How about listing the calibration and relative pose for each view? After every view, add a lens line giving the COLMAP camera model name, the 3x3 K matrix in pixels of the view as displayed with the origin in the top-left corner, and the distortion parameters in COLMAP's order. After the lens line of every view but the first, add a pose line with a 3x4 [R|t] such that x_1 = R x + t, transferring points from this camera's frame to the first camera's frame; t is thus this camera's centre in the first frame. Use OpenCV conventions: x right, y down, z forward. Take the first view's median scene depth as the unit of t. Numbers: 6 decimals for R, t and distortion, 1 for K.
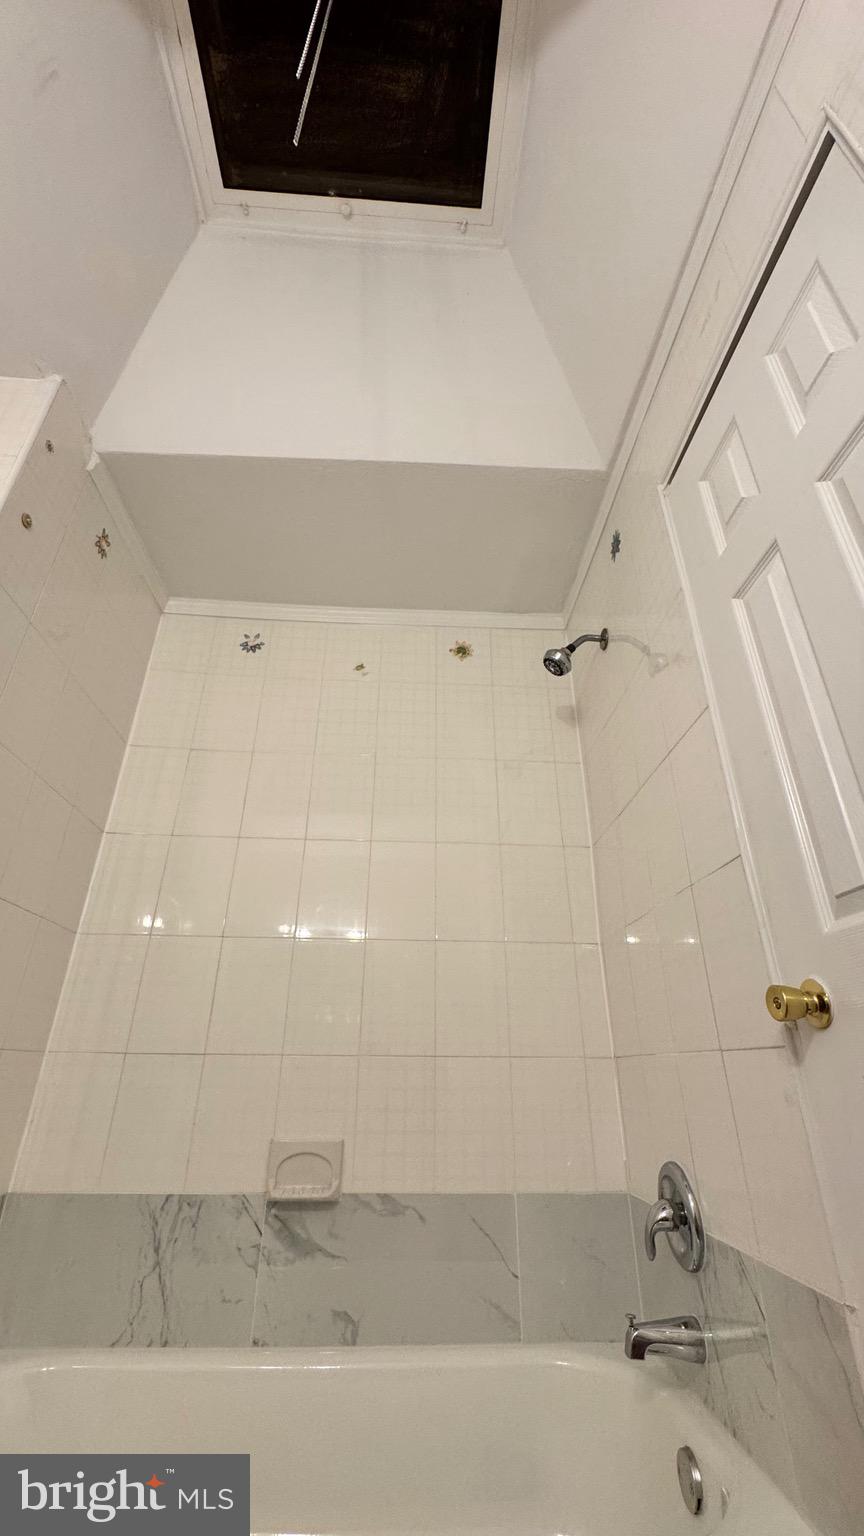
lens RADIAL K [[611.5, 0, 430.6], [0, 611.5, 767.7], [0, 0, 1]] dist [-0.005261, 0.000496]
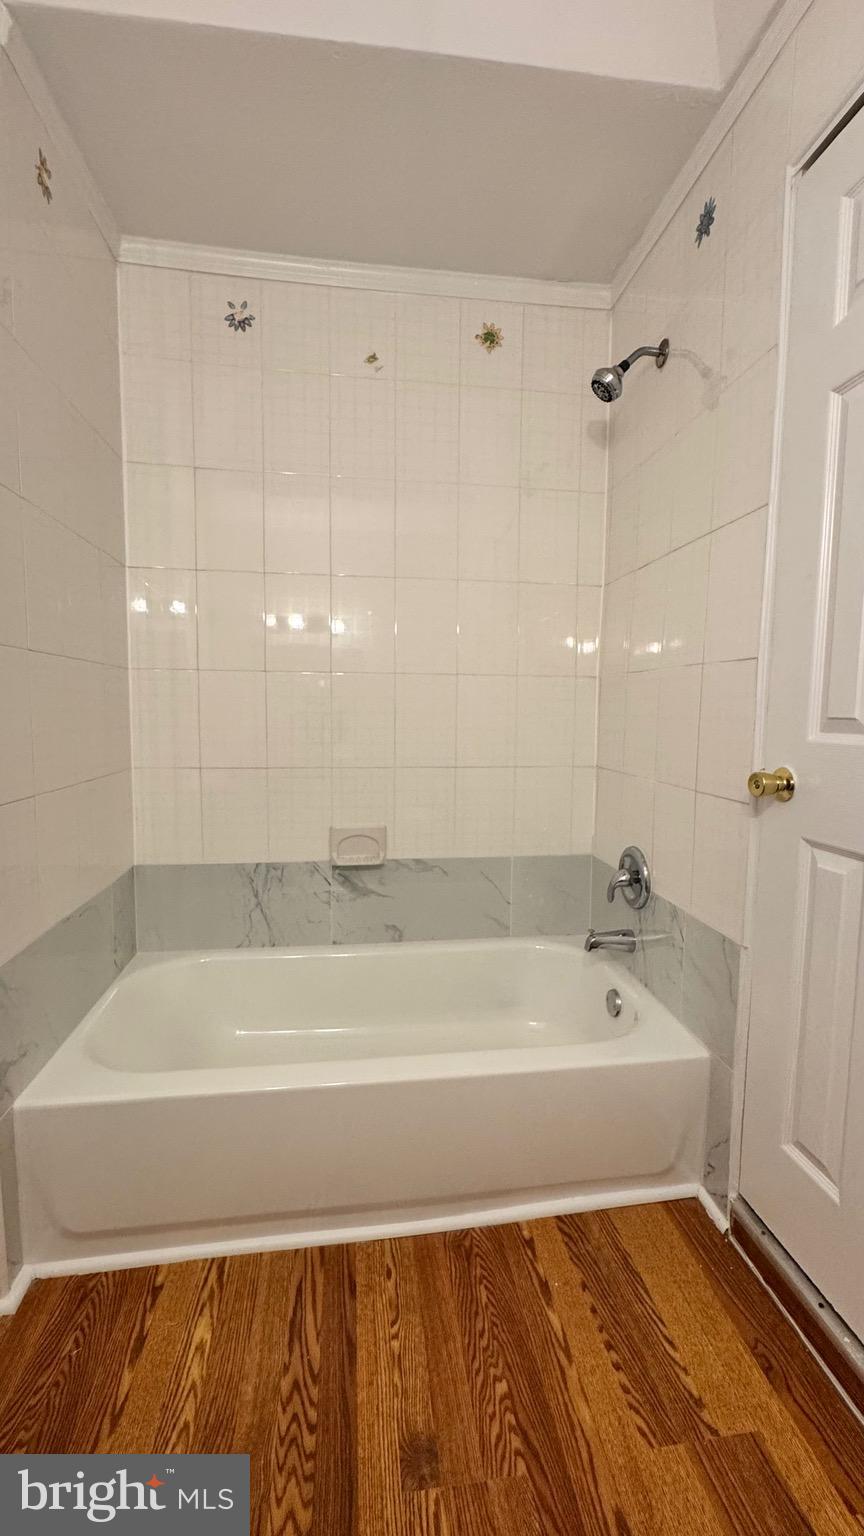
lens RADIAL K [[611.5, 0, 430.6], [0, 611.5, 767.7], [0, 0, 1]] dist [-0.005261, 0.000496]
pose [[0.996931, -0.004729, 0.078136, -0.158153], [-0.037344, 0.848534, 0.527822, -0.202076], [-0.068798, -0.529120, 0.845753, -0.049959]]
